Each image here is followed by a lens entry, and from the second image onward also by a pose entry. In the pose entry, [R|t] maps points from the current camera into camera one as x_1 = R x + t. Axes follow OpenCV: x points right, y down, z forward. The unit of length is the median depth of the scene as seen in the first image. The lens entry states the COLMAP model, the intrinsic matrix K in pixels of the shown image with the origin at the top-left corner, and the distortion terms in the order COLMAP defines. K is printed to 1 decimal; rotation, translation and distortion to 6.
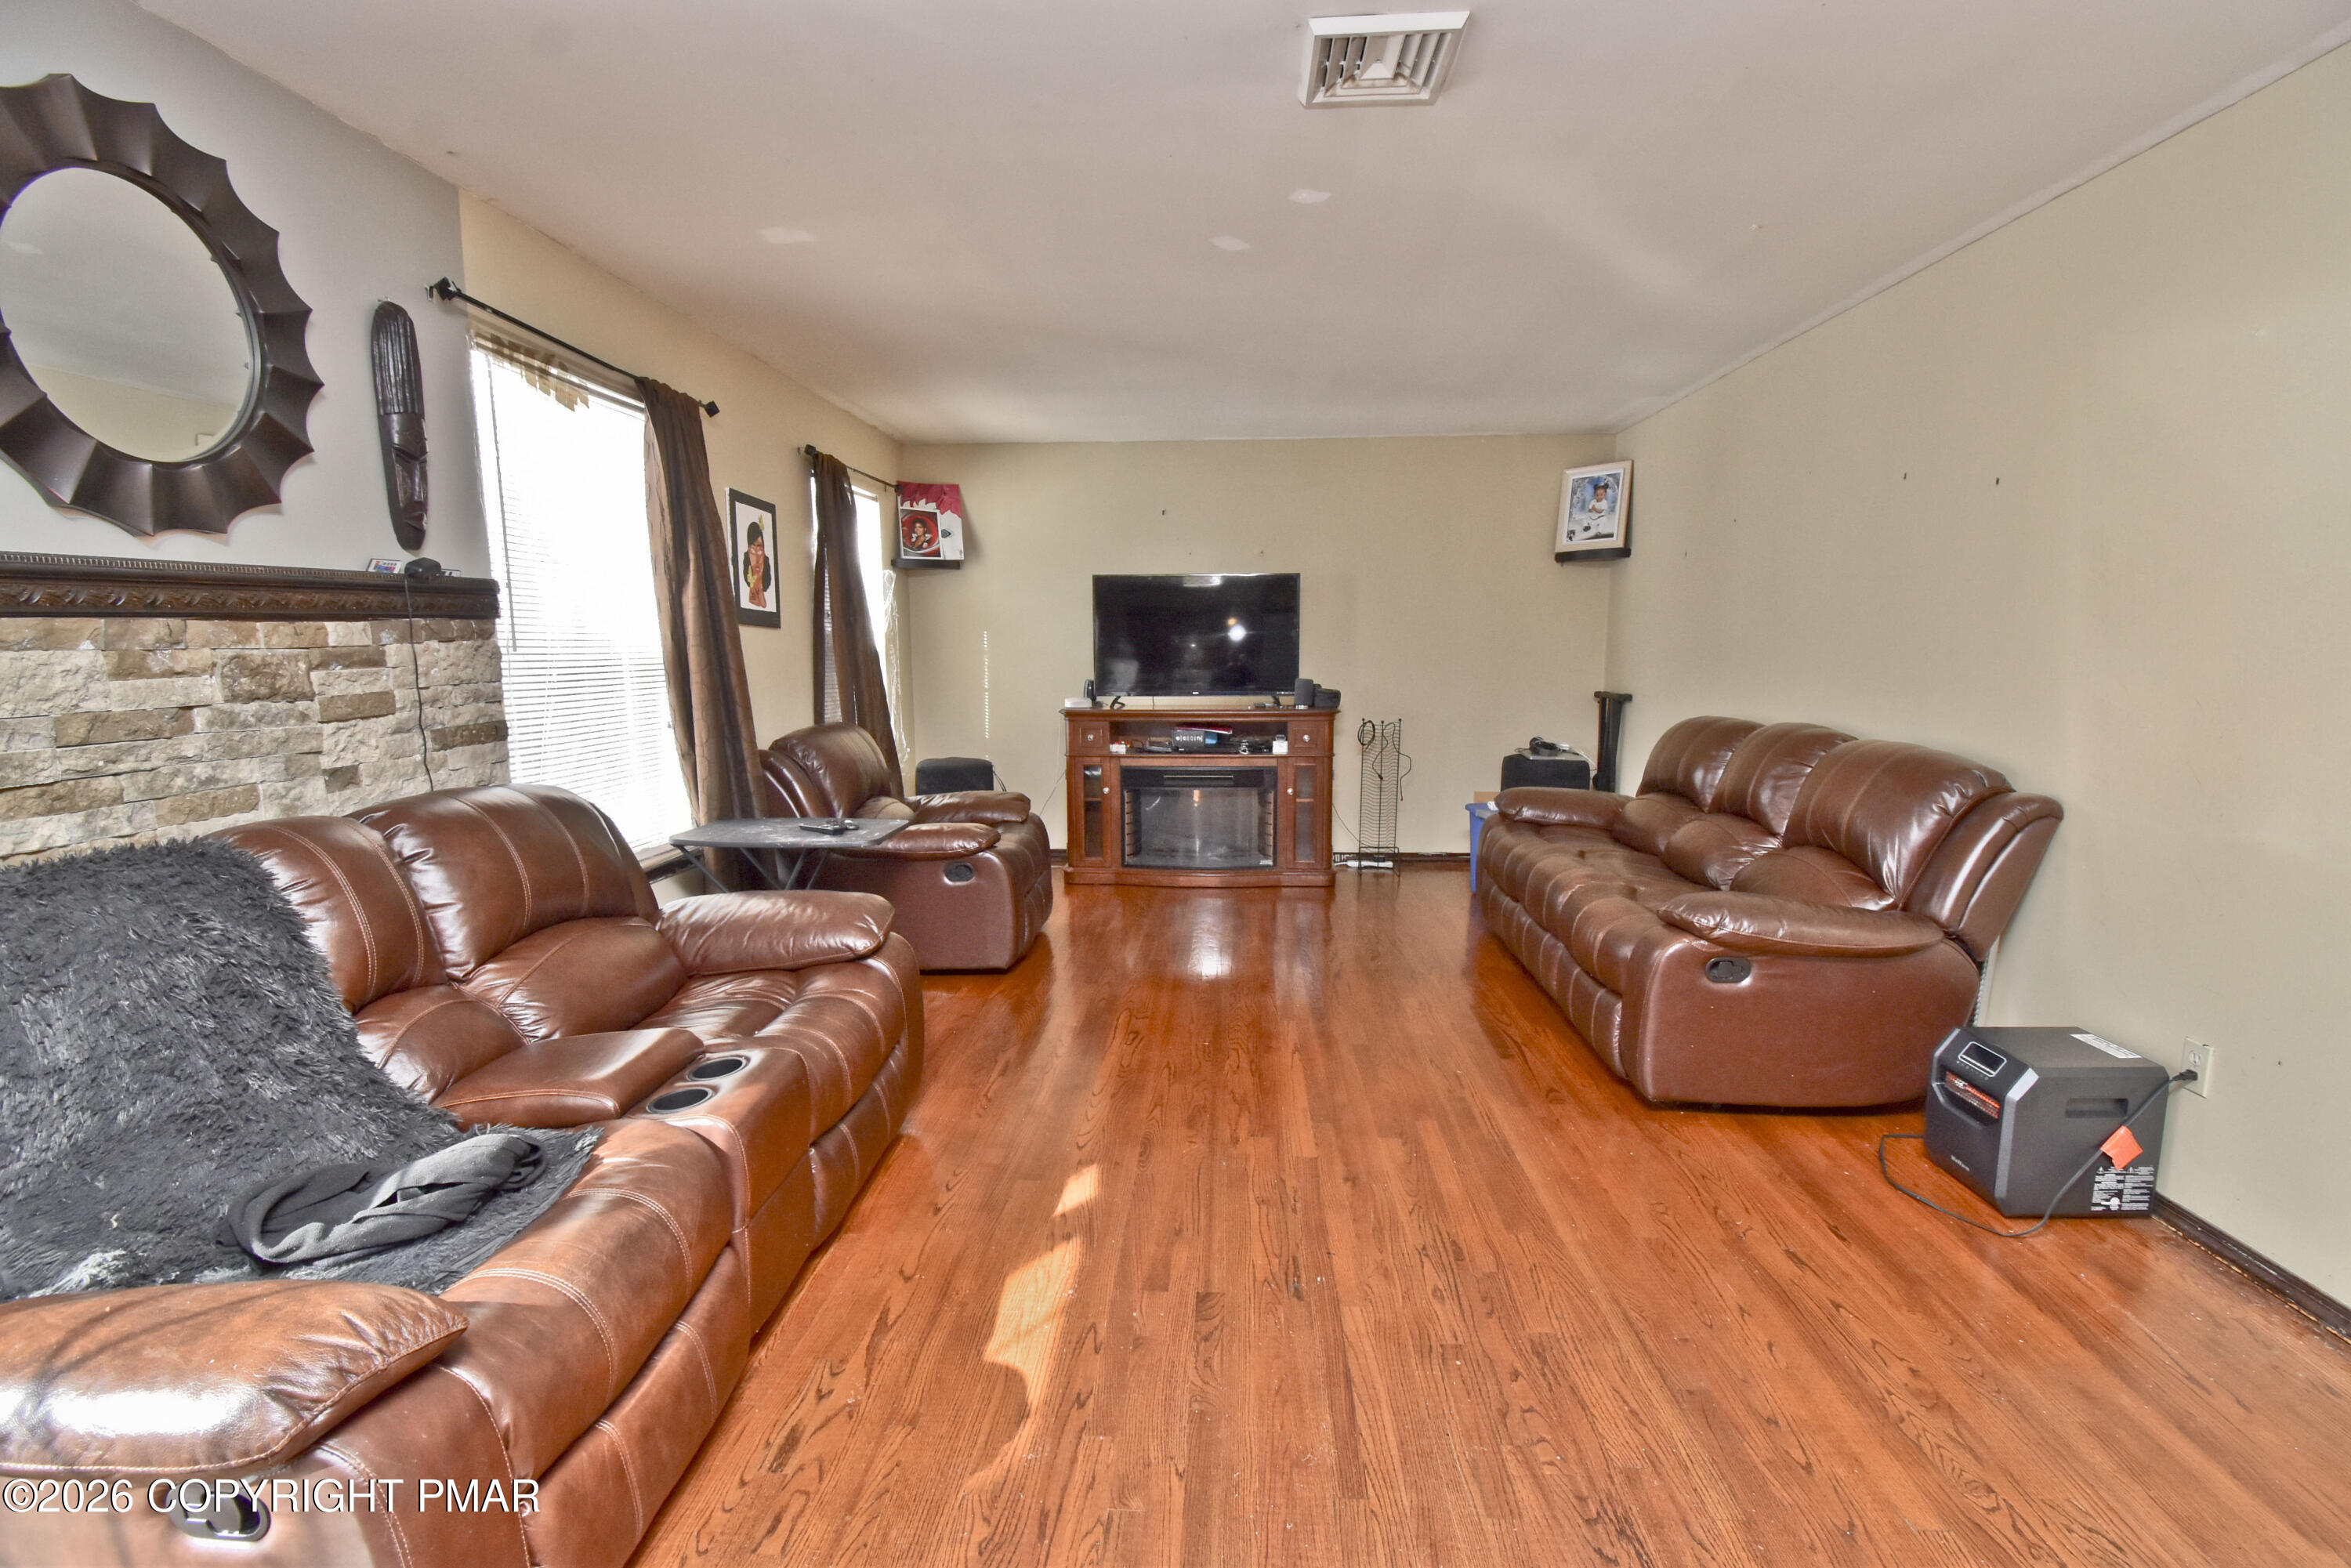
lens RADIAL K [[1087.6, 0, 1176.0], [0, 1087.6, 802.5], [0, 0, 1]] dist [0.011970, -0.012172]
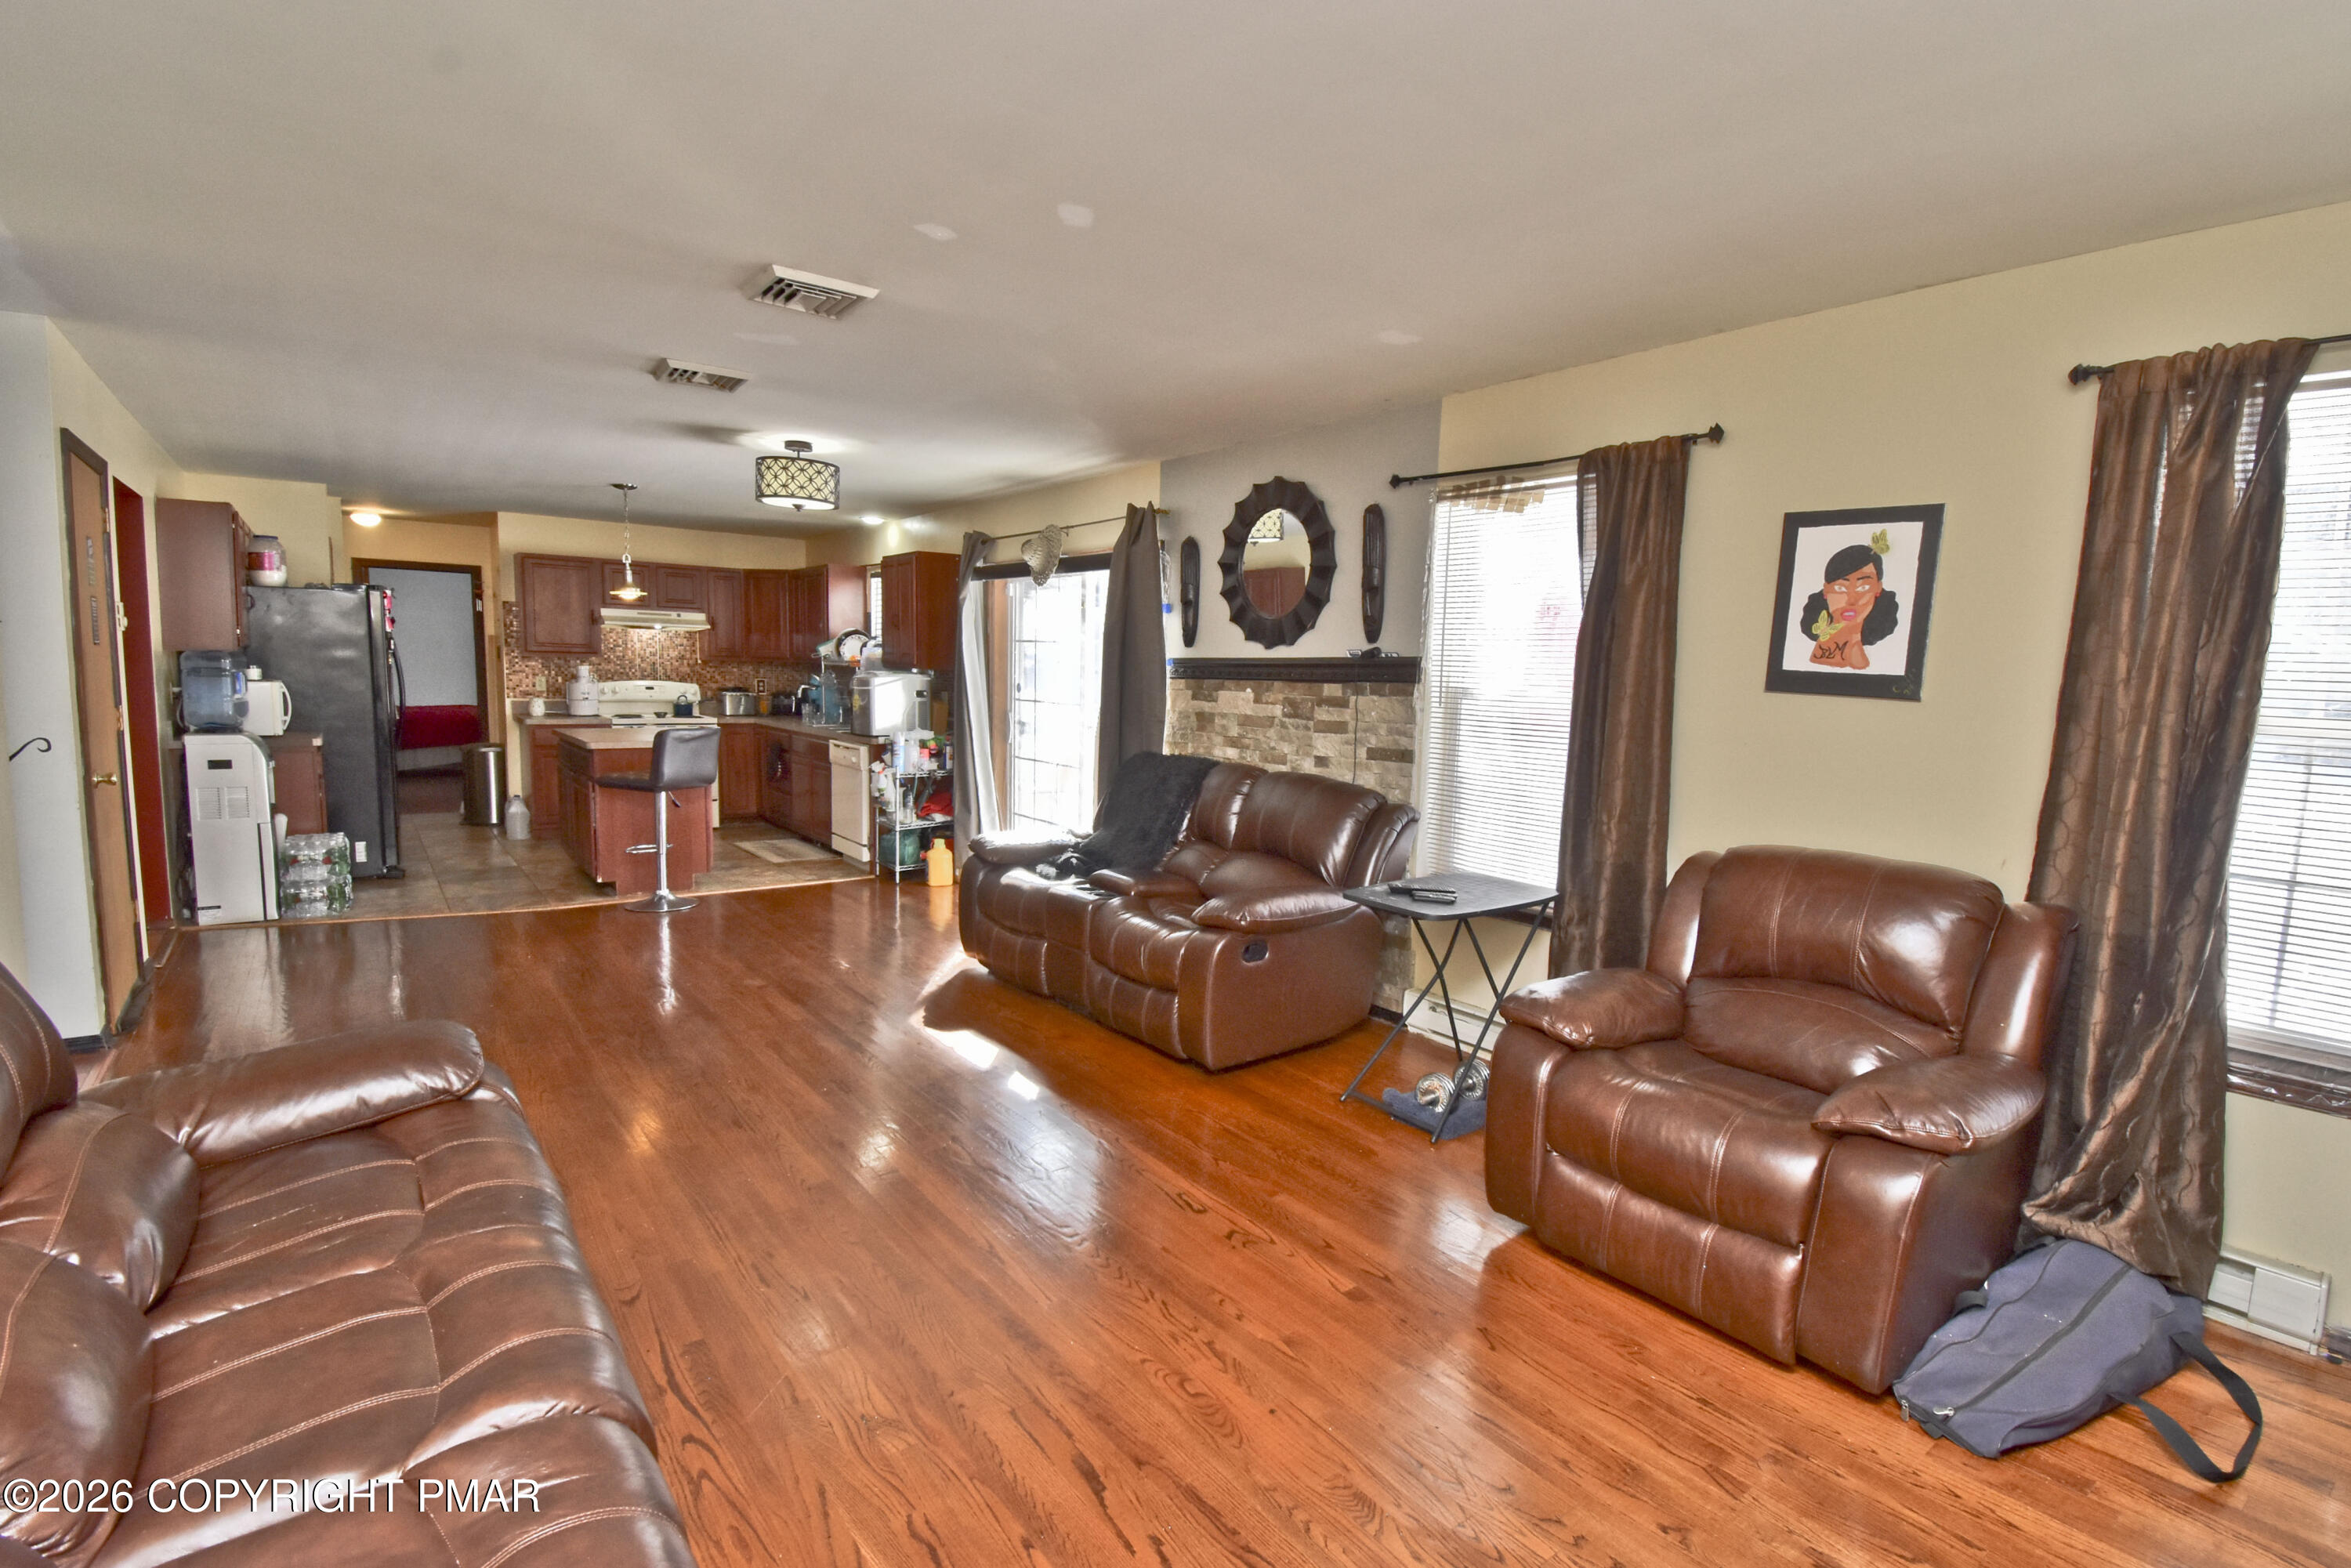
lens RADIAL K [[1087.6, 0, 1194.2], [0, 1087.6, 792.3], [0, 0, 1]] dist [0.011970, -0.012172]
pose [[-0.750826, 0.057982, -0.657950, 0.542705], [-0.118738, 0.968062, 0.220809, -0.287018], [0.649740, 0.243913, -0.719962, 1.739262]]
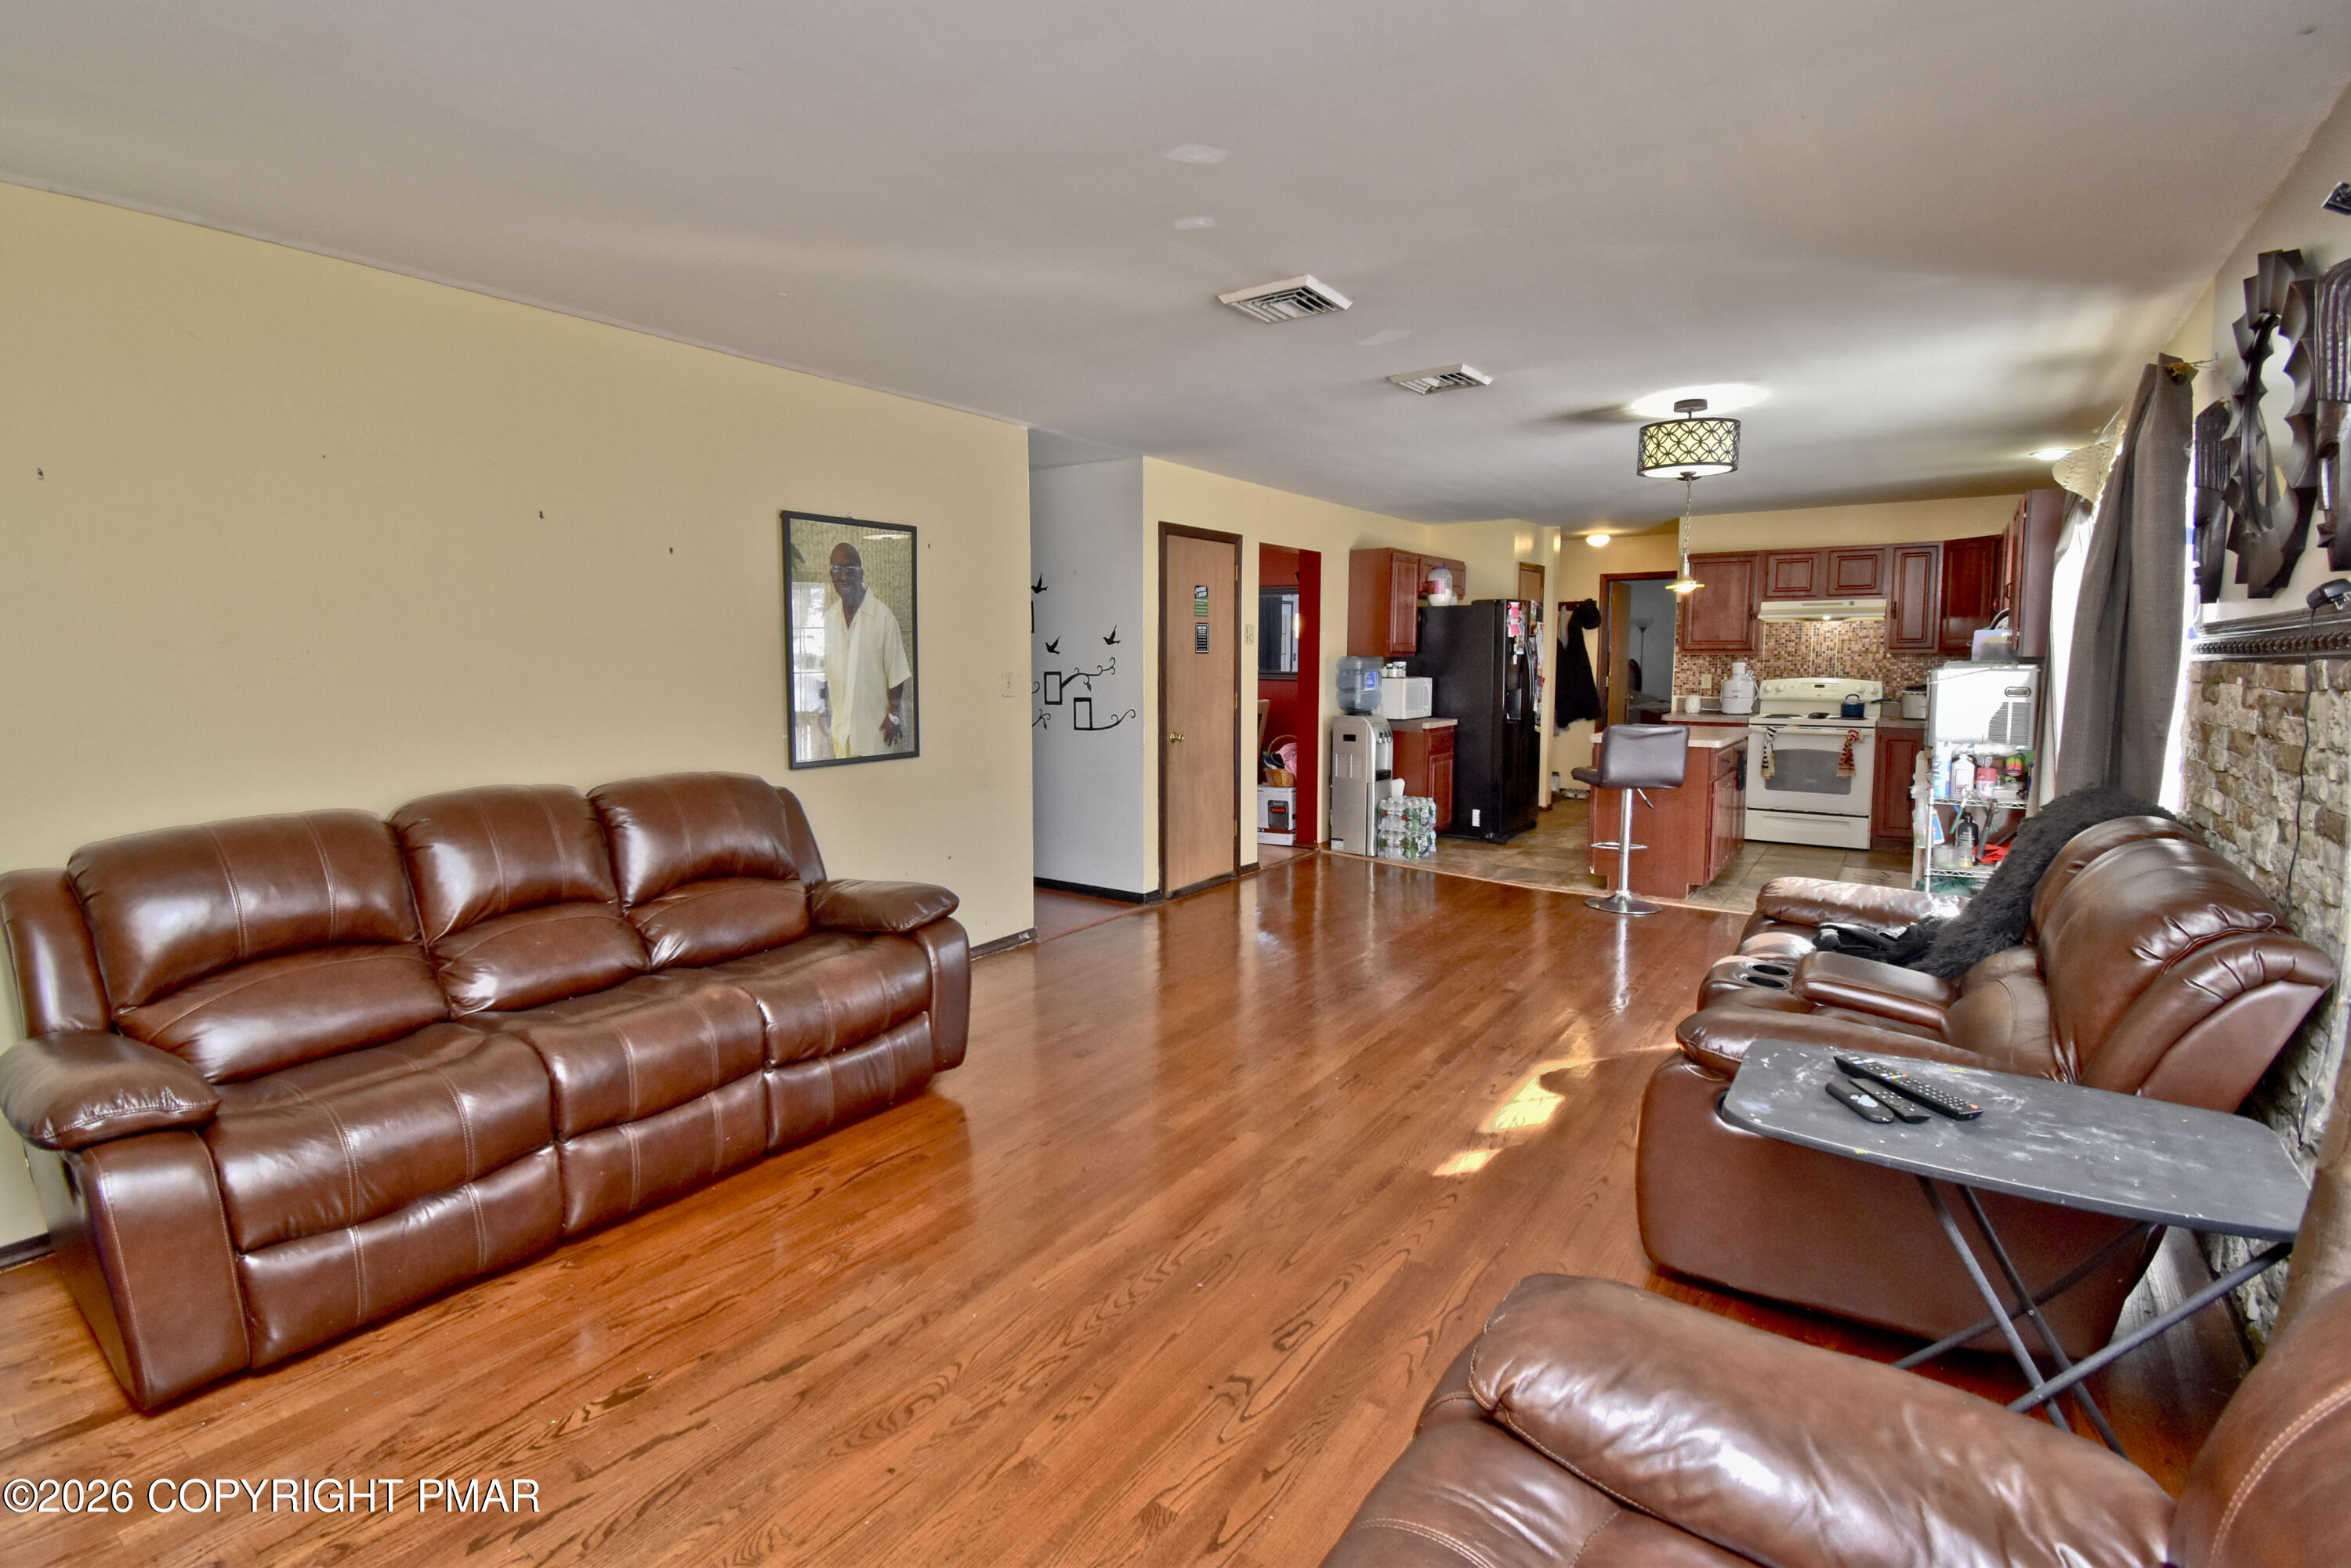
lens RADIAL K [[1087.6, 0, 1129.6], [0, 1087.6, 759.0], [0, 0, 1]] dist [0.011970, -0.012172]
pose [[-0.841789, -0.044149, 0.537998, -0.324244], [0.085602, 0.973121, 0.213796, -0.276360], [-0.532976, 0.226025, -0.815383, 1.712837]]
